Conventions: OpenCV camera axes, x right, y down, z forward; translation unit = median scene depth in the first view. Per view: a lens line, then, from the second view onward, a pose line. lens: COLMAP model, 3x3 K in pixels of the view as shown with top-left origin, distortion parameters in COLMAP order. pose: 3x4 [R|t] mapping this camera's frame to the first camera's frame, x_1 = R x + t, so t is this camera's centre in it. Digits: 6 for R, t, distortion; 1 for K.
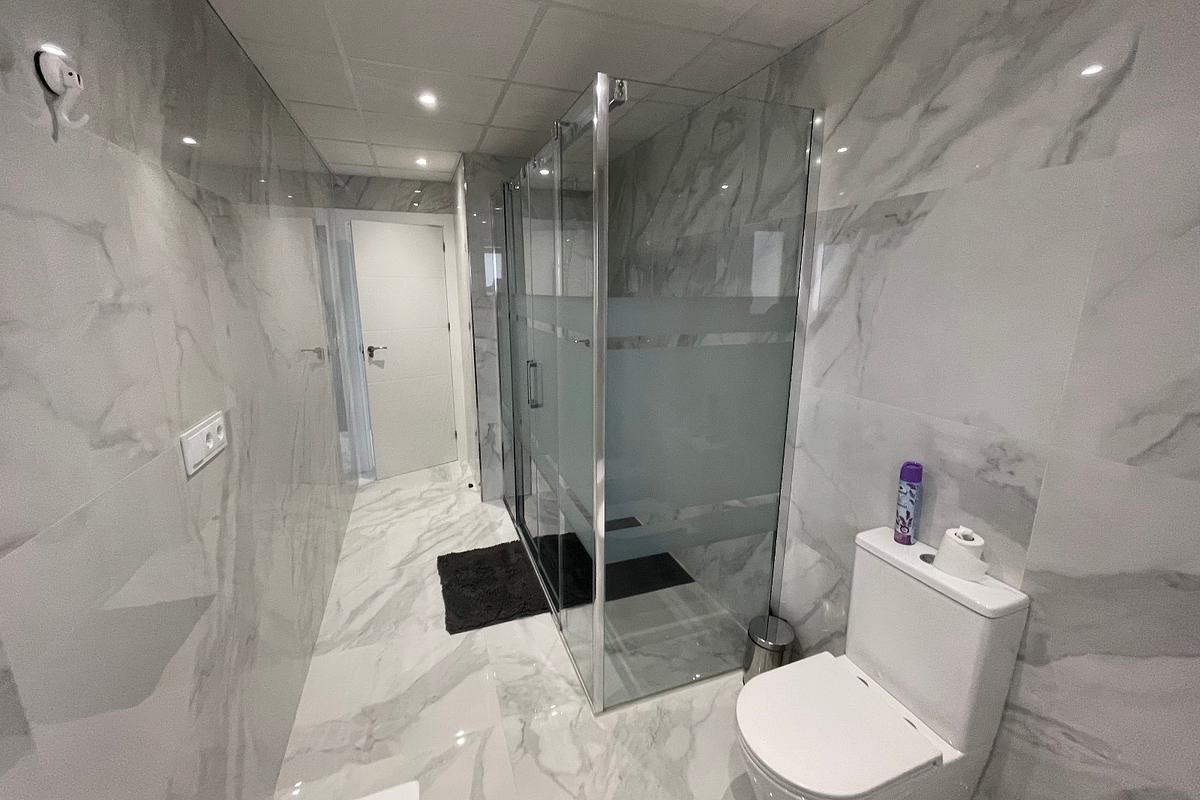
lens RADIAL K [[482.3, 0, 596.0], [0, 482.3, 394.7], [0, 0, 1]] dist [-0.000131, -0.000553]
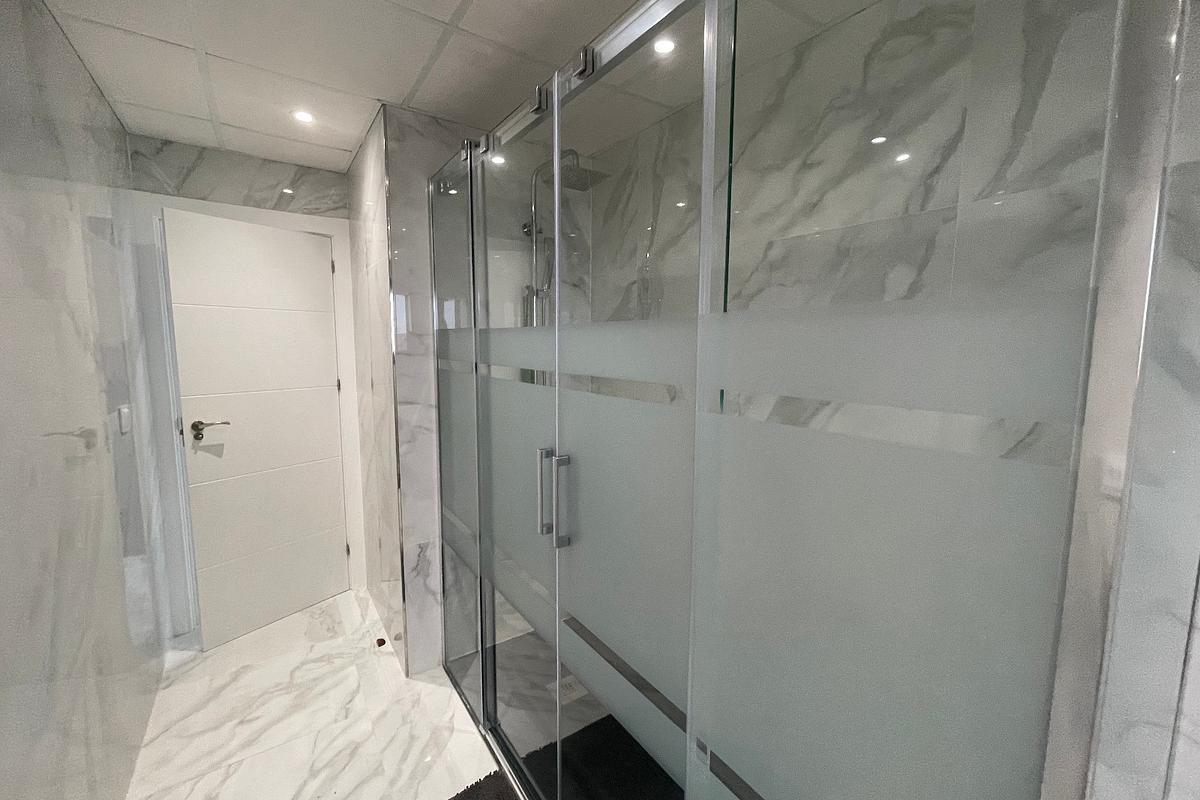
lens RADIAL K [[483.7, 0, 600.0], [0, 483.7, 400.0], [0, 0, 1]] dist [0.002010, 0.000236]
pose [[0.969278, -0.022374, 0.244947, -0.149232], [0.047148, 0.994288, -0.095750, -0.051986], [-0.241406, 0.104357, 0.964797, 0.341023]]
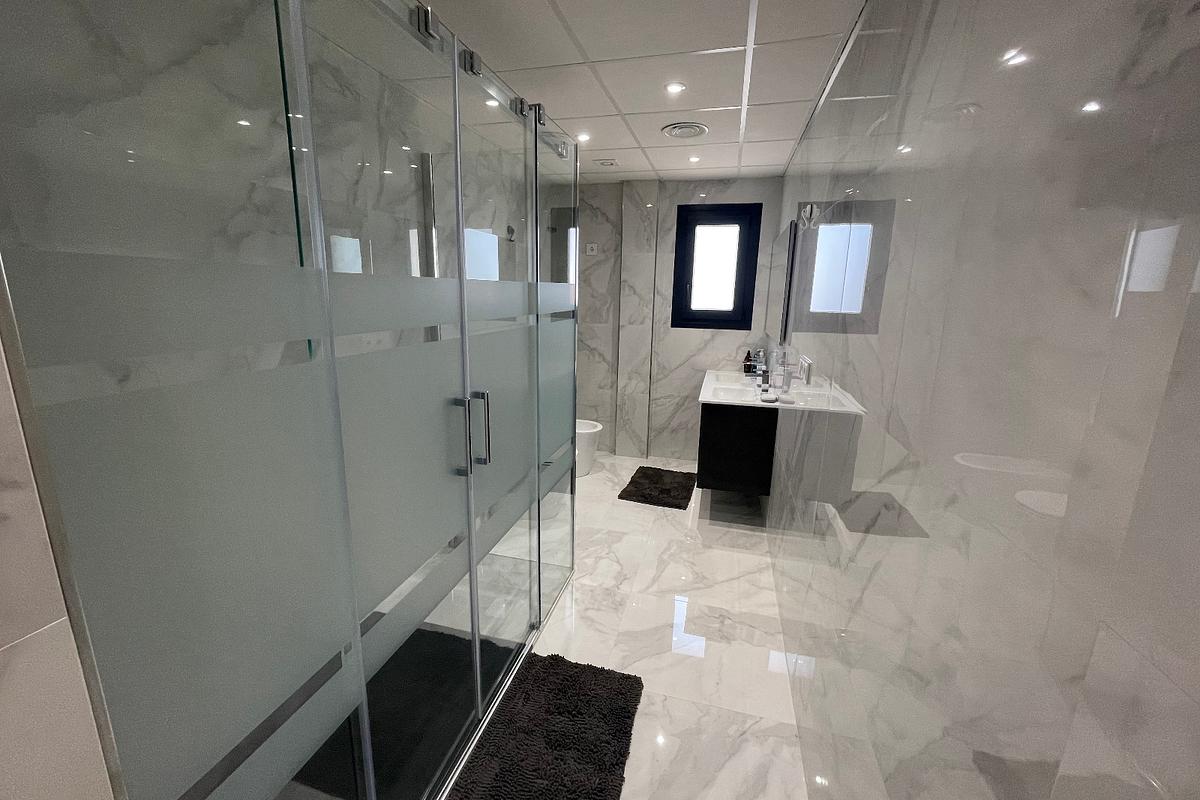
lens RADIAL K [[482.3, 0, 596.0], [0, 482.3, 394.7], [0, 0, 1]] dist [-0.000131, -0.000553]
pose [[-0.816495, -0.141151, 0.559833, -0.411396], [0.103652, 0.918063, 0.382645, -0.195070], [-0.567972, 0.370456, -0.734963, 0.948675]]
